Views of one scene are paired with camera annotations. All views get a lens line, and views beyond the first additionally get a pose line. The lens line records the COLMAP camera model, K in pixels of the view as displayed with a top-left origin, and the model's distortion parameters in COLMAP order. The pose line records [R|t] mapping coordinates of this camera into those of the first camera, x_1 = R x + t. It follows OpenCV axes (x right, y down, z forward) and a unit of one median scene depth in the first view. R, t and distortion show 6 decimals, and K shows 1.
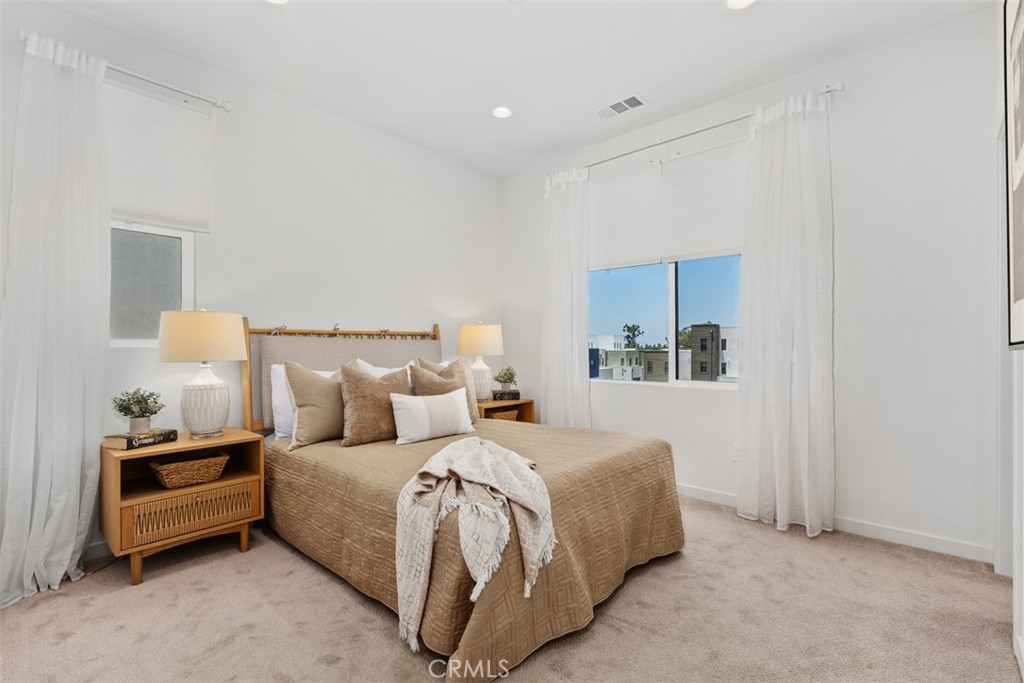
lens RADIAL K [[462.1, 0, 512.0], [0, 462.1, 340.7], [0, 0, 1]] dist [-0.000476, 0.000768]
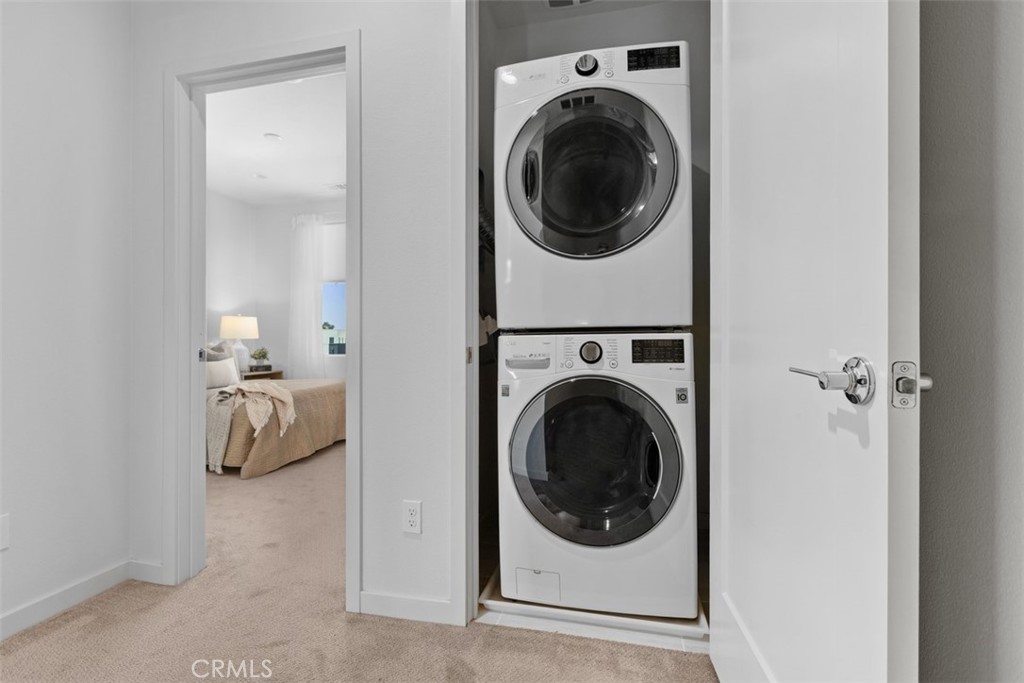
lens RADIAL K [[462.1, 0, 502.6], [0, 462.1, 336.1], [0, 0, 1]] dist [-0.000476, 0.000768]
pose [[0.879592, 0.002354, 0.475722, -0.079652], [-0.002358, 0.999997, -0.000589, 0.052520], [-0.475722, -0.000603, 0.879595, -1.317743]]
